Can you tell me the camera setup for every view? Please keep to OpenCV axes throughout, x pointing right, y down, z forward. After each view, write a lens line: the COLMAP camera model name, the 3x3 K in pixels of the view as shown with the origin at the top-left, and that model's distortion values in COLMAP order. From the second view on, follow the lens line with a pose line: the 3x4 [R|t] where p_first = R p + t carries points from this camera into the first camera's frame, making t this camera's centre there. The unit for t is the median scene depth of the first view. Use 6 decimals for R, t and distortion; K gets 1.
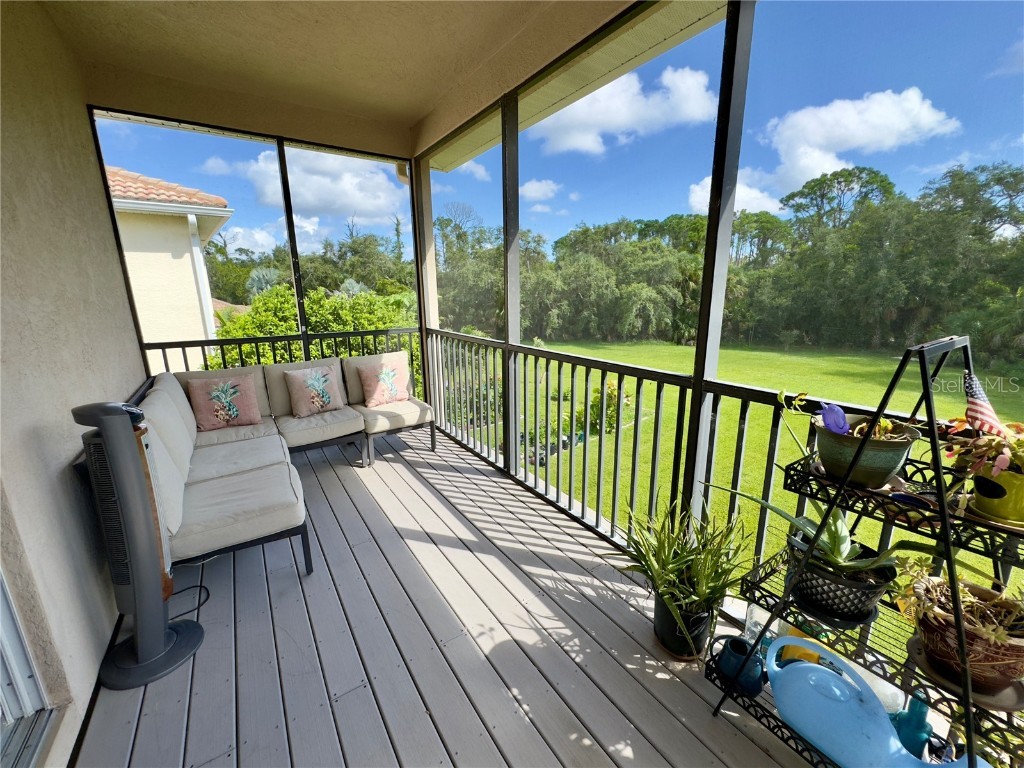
lens RADIAL K [[409.2, 0, 511.6], [0, 409.2, 383.4], [0, 0, 1]] dist [-0.003054, 0.000156]
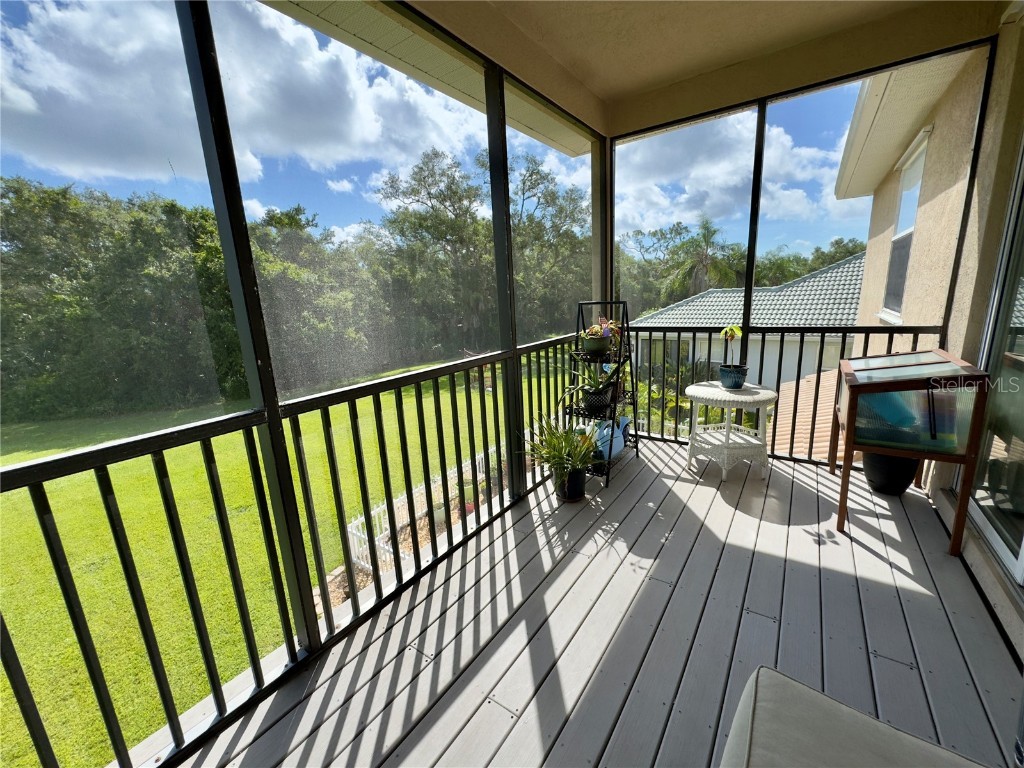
lens RADIAL K [[409.2, 0, 511.6], [0, 409.2, 383.4], [0, 0, 1]] dist [-0.003054, 0.000156]
pose [[-0.347809, -0.177760, 0.920560, -0.639014], [0.264718, 0.923293, 0.278305, -0.214038], [-0.899418, 0.340486, -0.274073, 1.004708]]
